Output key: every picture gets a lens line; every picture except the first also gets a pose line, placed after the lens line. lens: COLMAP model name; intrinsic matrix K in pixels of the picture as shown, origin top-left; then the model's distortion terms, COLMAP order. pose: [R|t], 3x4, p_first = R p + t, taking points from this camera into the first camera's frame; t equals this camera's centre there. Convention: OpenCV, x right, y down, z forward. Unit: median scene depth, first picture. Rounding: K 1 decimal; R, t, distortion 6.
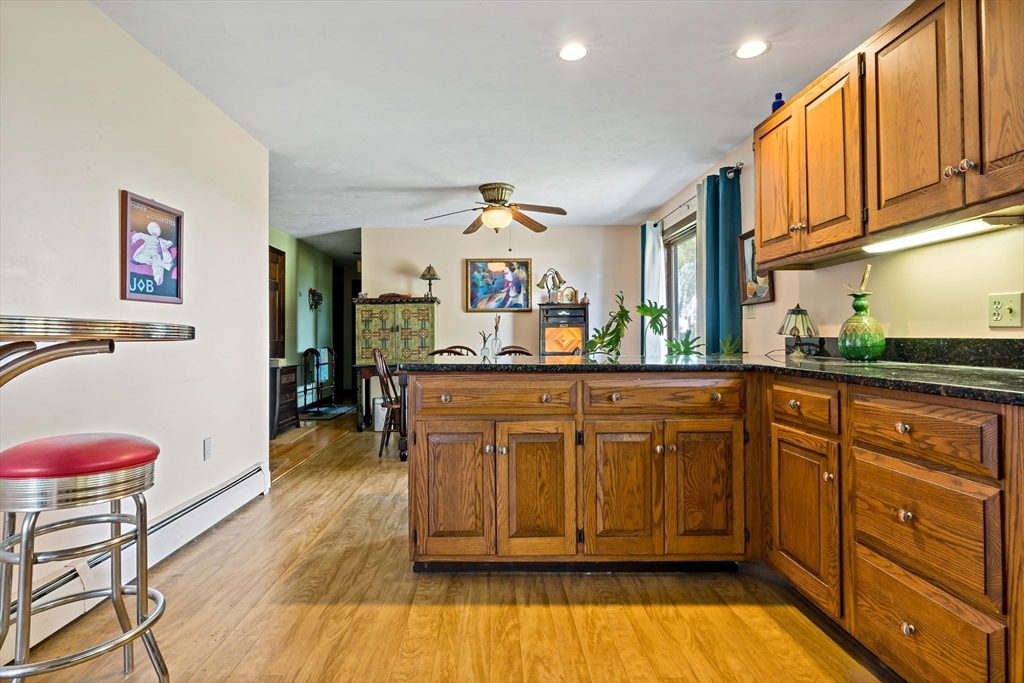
lens RADIAL K [[525.3, 0, 486.1], [0, 525.3, 328.6], [0, 0, 1]] dist [-0.007468, 0.000719]
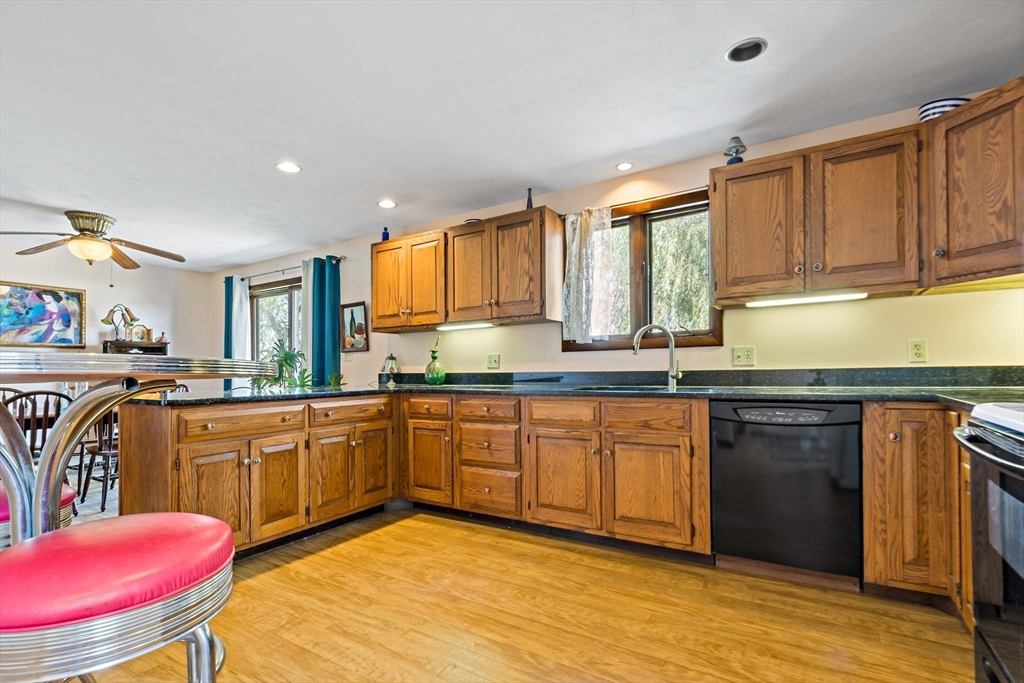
lens RADIAL K [[466.2, 0, 507.6], [0, 466.2, 372.0], [0, 0, 1]] dist [-0.012325, 0.001793]
pose [[0.528917, -0.007660, 0.848639, -0.226057], [-0.003113, 0.999935, 0.010966, -0.002362], [-0.848668, -0.008442, 0.528859, -0.054687]]
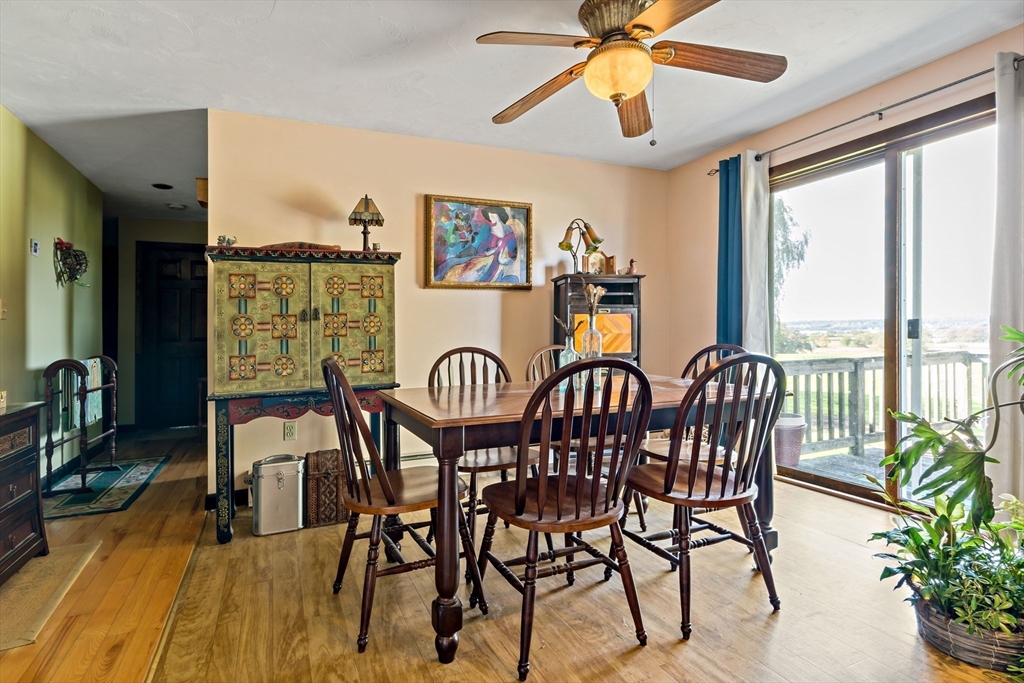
lens RADIAL K [[525.3, 0, 529.6], [0, 525.3, 322.8], [0, 0, 1]] dist [-0.007468, 0.000719]
pose [[0.898729, -0.001626, 0.438502, -0.203933], [0.004798, 0.999970, -0.006126, 0.011535], [-0.438479, 0.007610, 0.898709, 0.483730]]
